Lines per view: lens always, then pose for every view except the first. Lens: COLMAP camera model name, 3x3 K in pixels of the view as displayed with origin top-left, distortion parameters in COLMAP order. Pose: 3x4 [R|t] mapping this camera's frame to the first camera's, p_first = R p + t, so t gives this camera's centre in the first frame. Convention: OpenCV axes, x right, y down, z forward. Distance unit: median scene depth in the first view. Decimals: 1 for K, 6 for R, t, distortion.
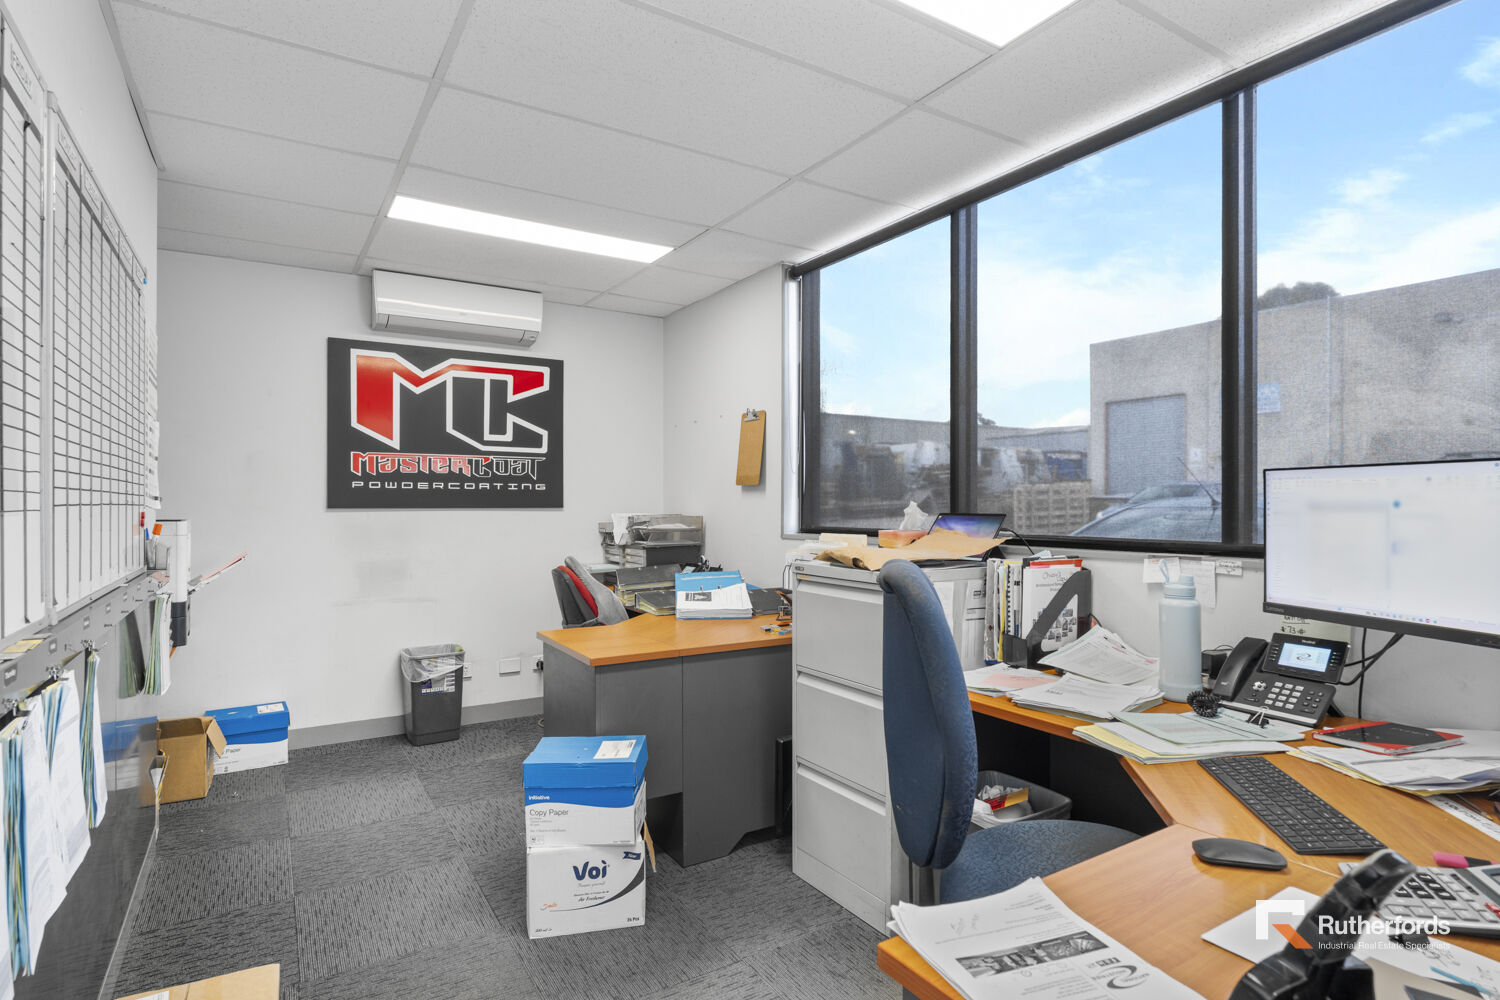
lens RADIAL K [[792.6, 0, 750.3], [0, 792.6, 503.6], [0, 0, 1]] dist [-0.003820, -0.000903]
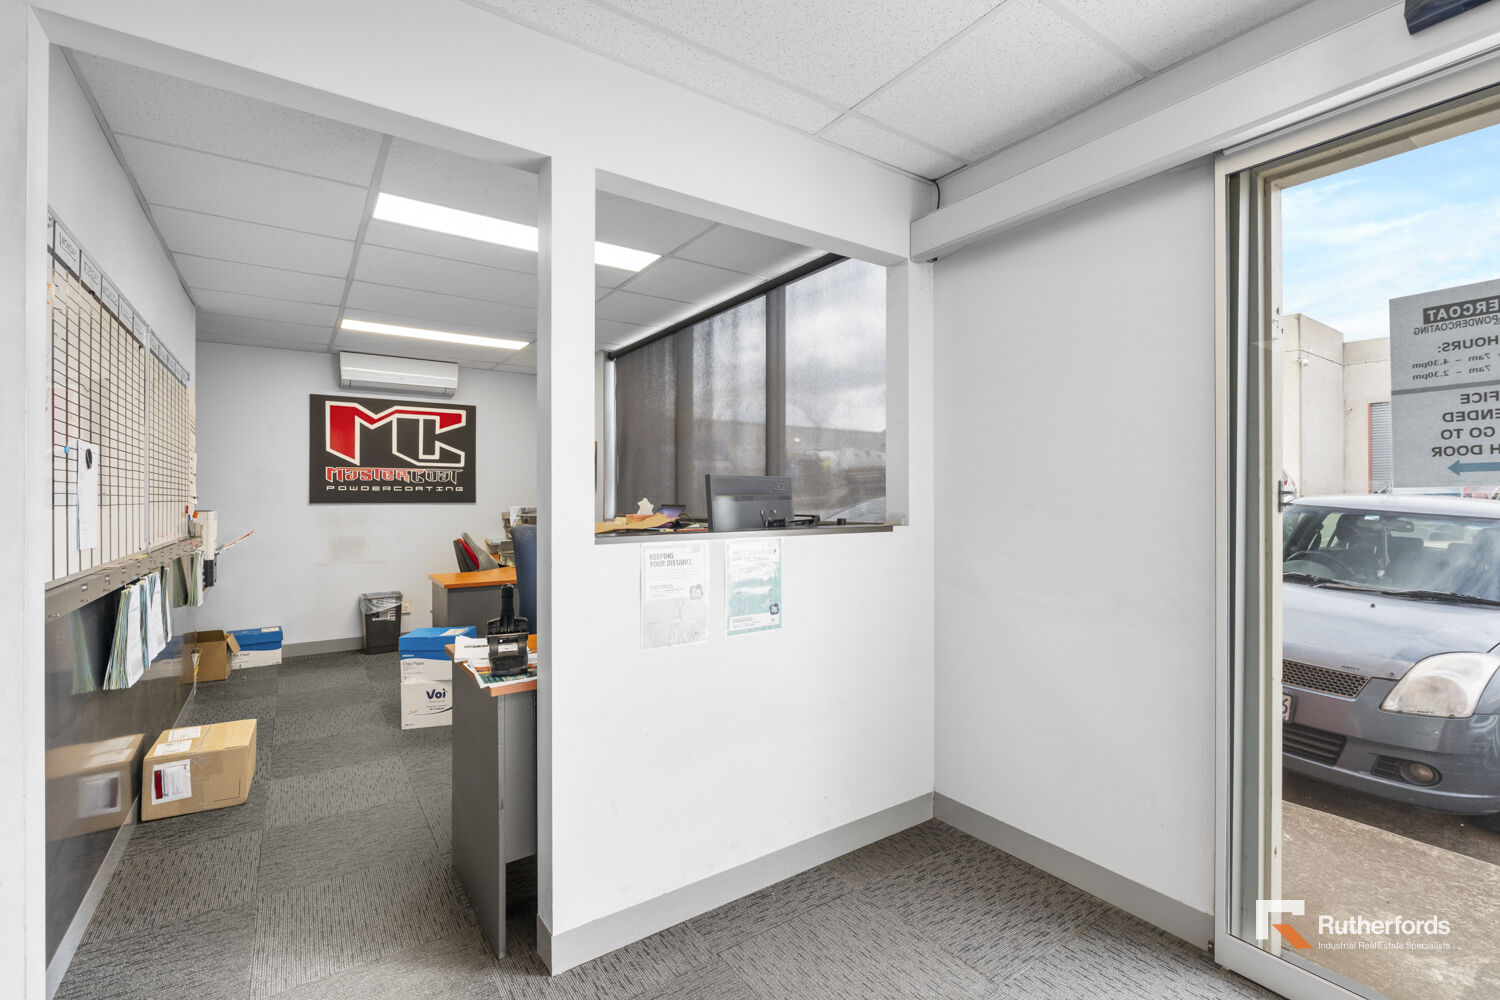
lens RADIAL K [[650.5, 0, 750.1], [0, 650.5, 496.5], [0, 0, 1]] dist [-0.003330, 0.000353]
pose [[0.997884, -0.002137, 0.064977, 0.243914], [0.002394, 0.999990, -0.003891, -0.000305], [-0.064968, 0.004038, 0.997879, -0.327773]]
